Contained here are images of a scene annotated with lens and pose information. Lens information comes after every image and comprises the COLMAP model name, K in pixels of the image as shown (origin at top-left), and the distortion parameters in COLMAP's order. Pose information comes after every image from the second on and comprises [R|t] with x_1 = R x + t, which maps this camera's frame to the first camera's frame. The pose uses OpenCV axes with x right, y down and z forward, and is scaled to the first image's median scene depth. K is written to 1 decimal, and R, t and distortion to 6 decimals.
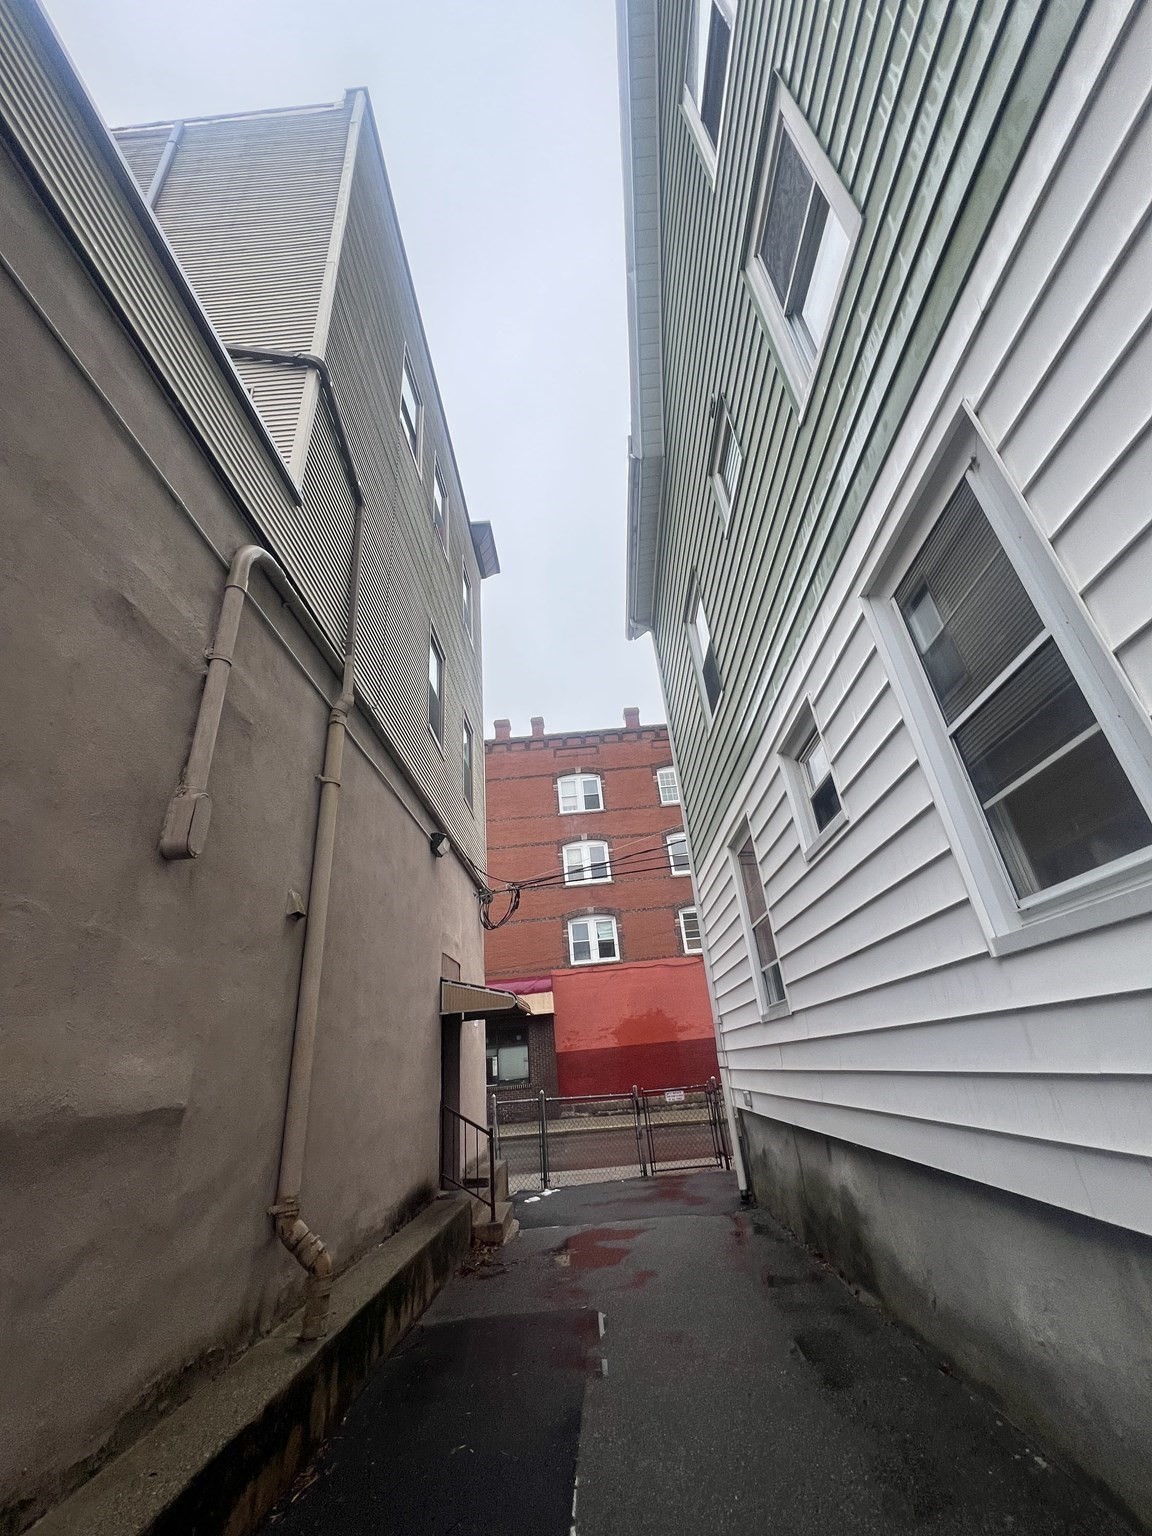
lens RADIAL K [[614.9, 0, 577.6], [0, 614.9, 768.1], [0, 0, 1]] dist [0.001500, -0.000085]
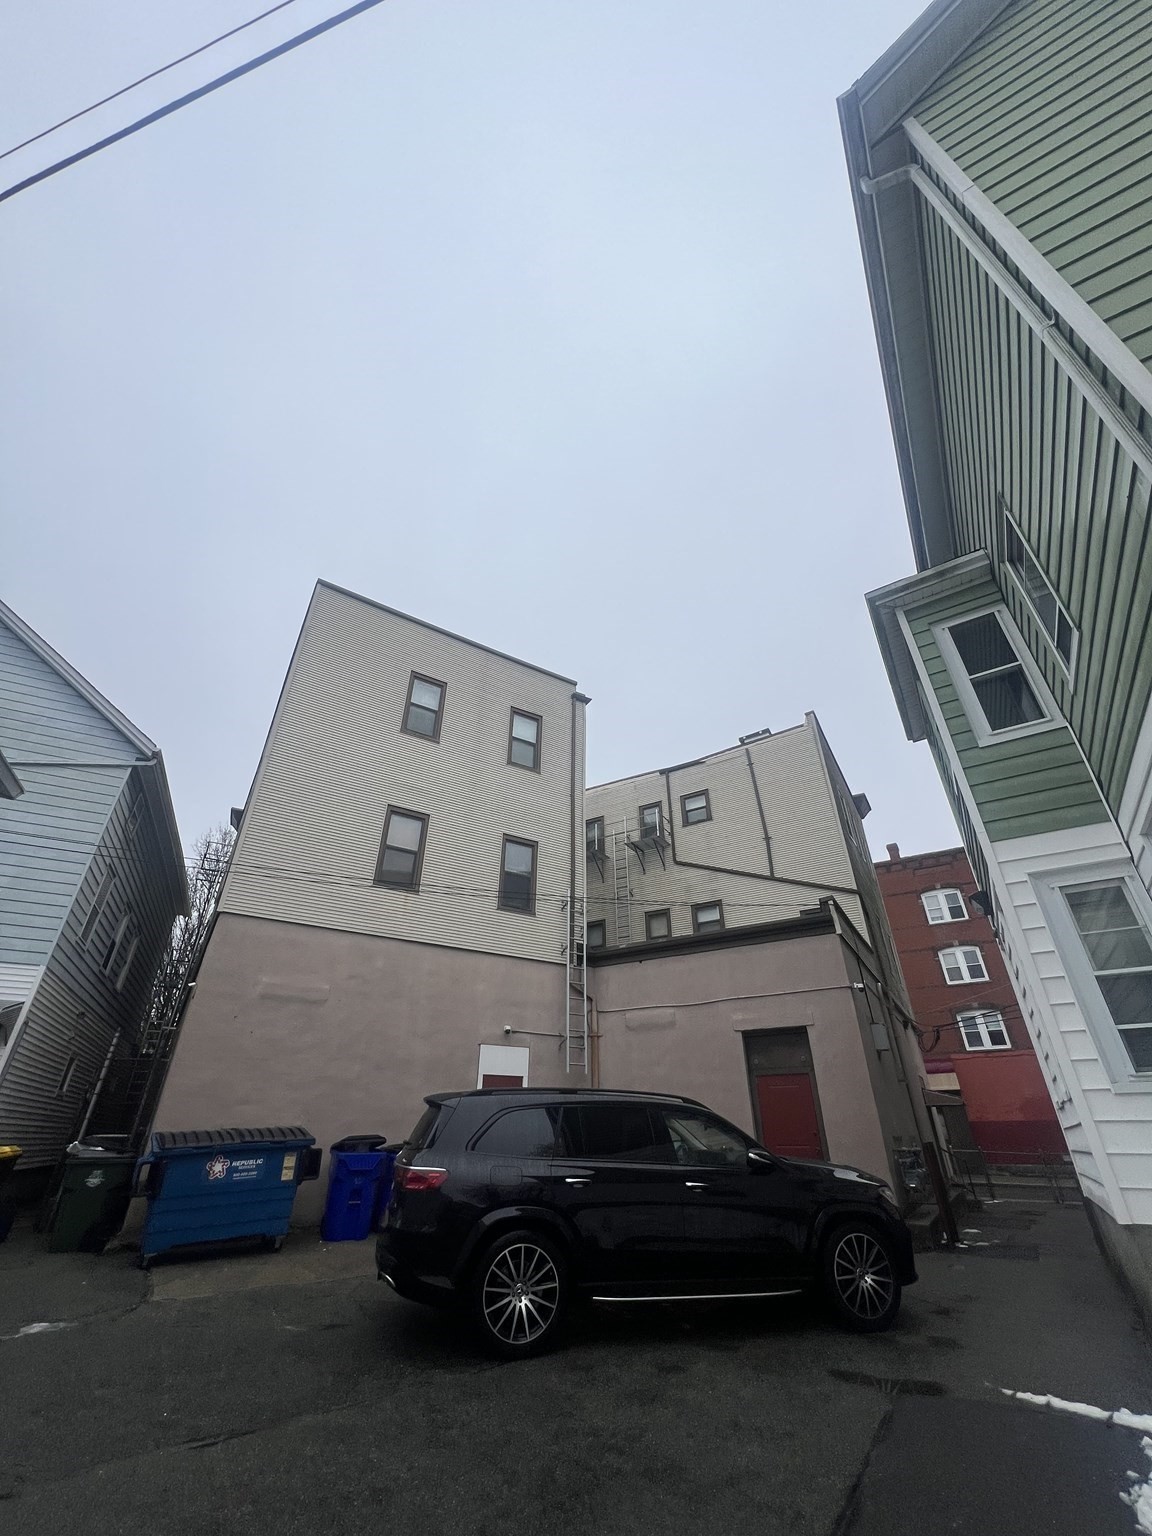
lens RADIAL K [[614.9, 0, 577.6], [0, 614.9, 768.1], [0, 0, 1]] dist [0.001500, -0.000085]
pose [[0.871111, -0.177315, -0.457957, -0.023395], [0.147934, 0.983971, -0.099584, -0.229676], [0.468274, 0.019001, 0.883379, -0.477909]]
